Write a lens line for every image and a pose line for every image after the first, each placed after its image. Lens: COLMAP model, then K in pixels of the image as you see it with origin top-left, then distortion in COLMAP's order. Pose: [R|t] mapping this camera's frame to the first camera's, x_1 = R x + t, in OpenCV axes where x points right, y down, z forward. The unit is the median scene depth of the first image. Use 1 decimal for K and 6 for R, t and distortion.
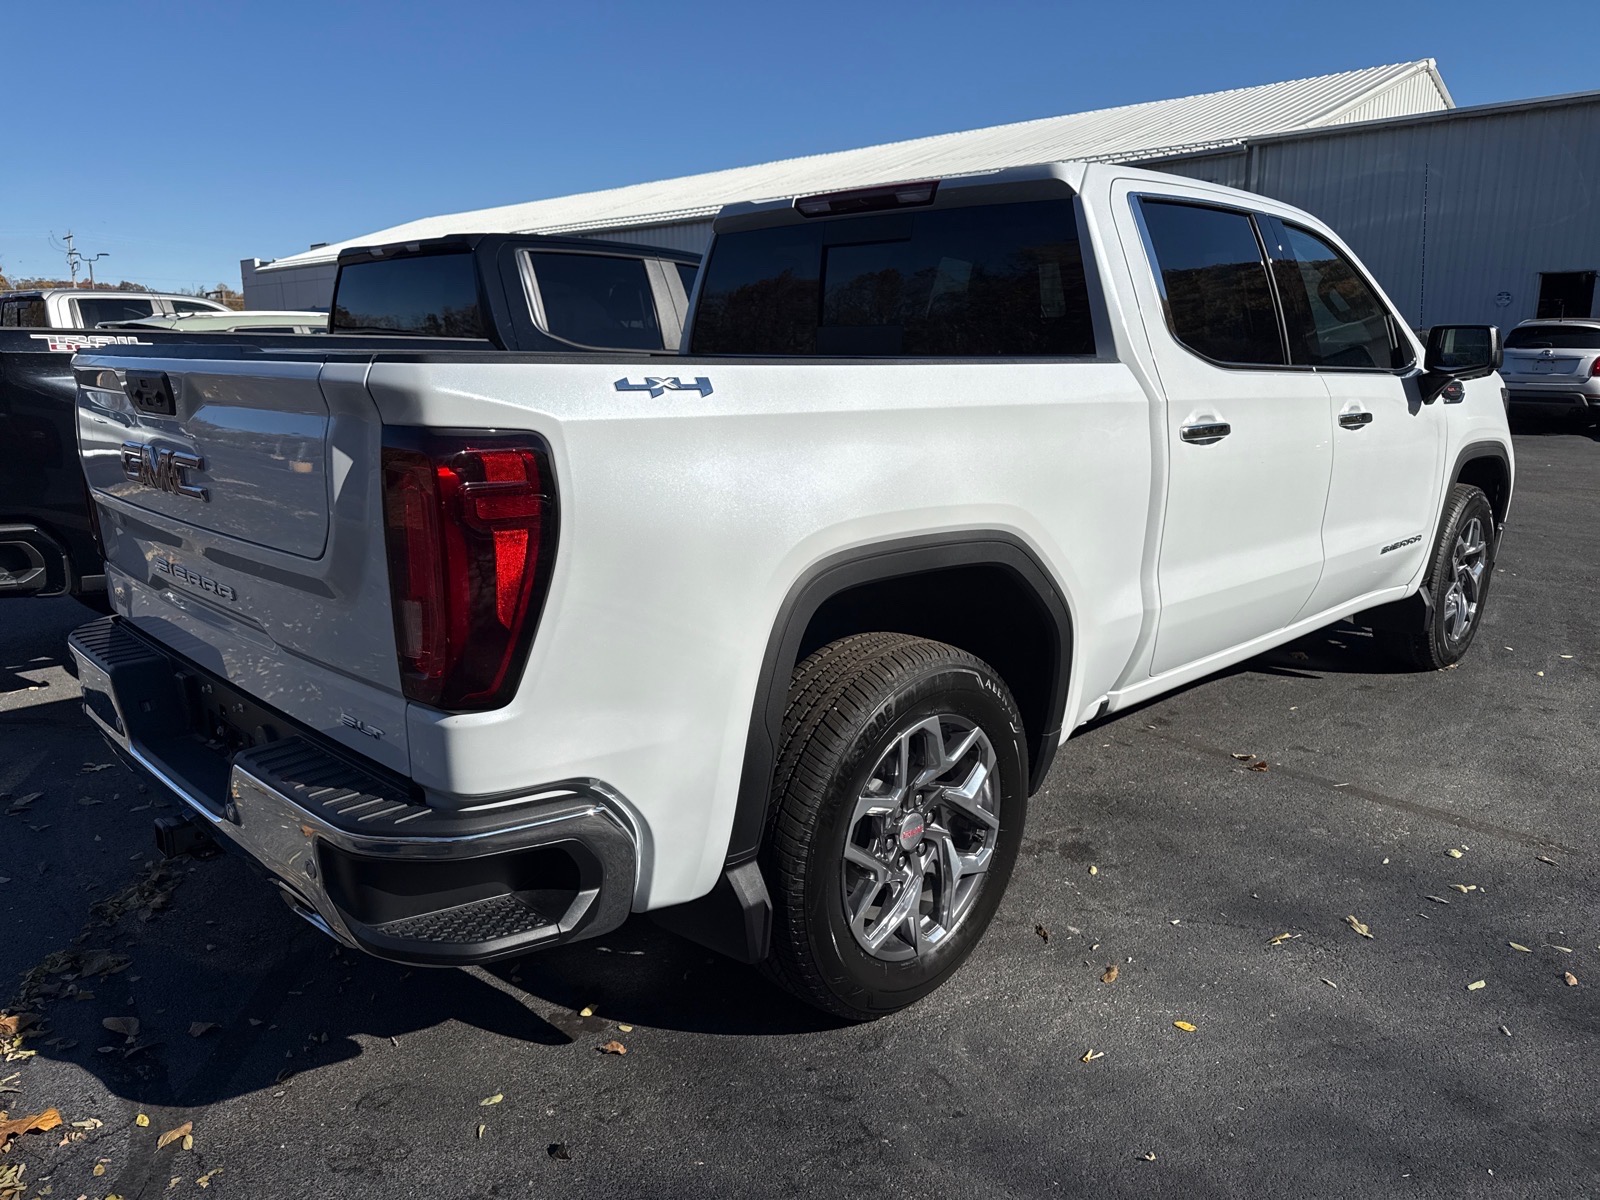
lens RADIAL K [[1117.7, 0, 793.3], [0, 1117.7, 600.8], [0, 0, 1]] dist [0.006625, -0.006949]
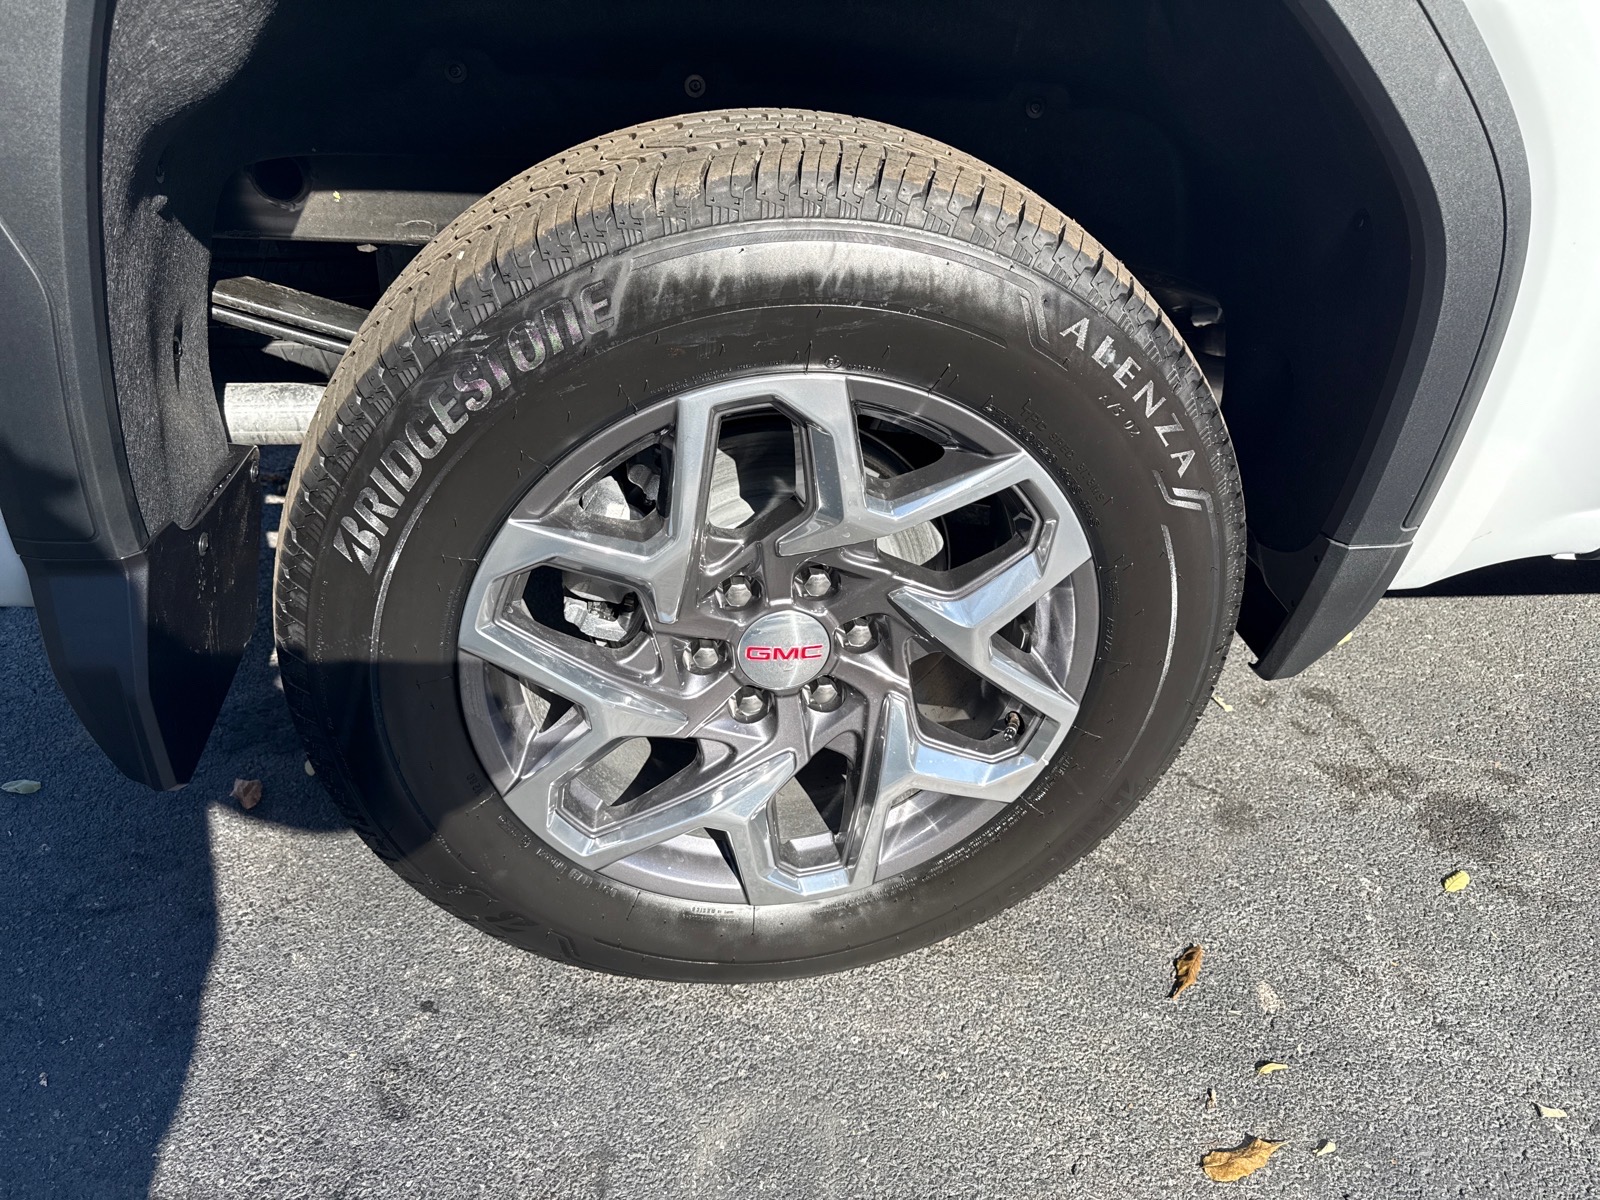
lens RADIAL K [[1117.7, 0, 795.8], [0, 1117.7, 601.8], [0, 0, 1]] dist [0.006625, -0.006949]
pose [[0.804446, 0.353933, -0.477073, 0.288998], [-0.188093, 0.913561, 0.360593, 0.040551], [0.563461, -0.200343, 0.801483, 0.660853]]
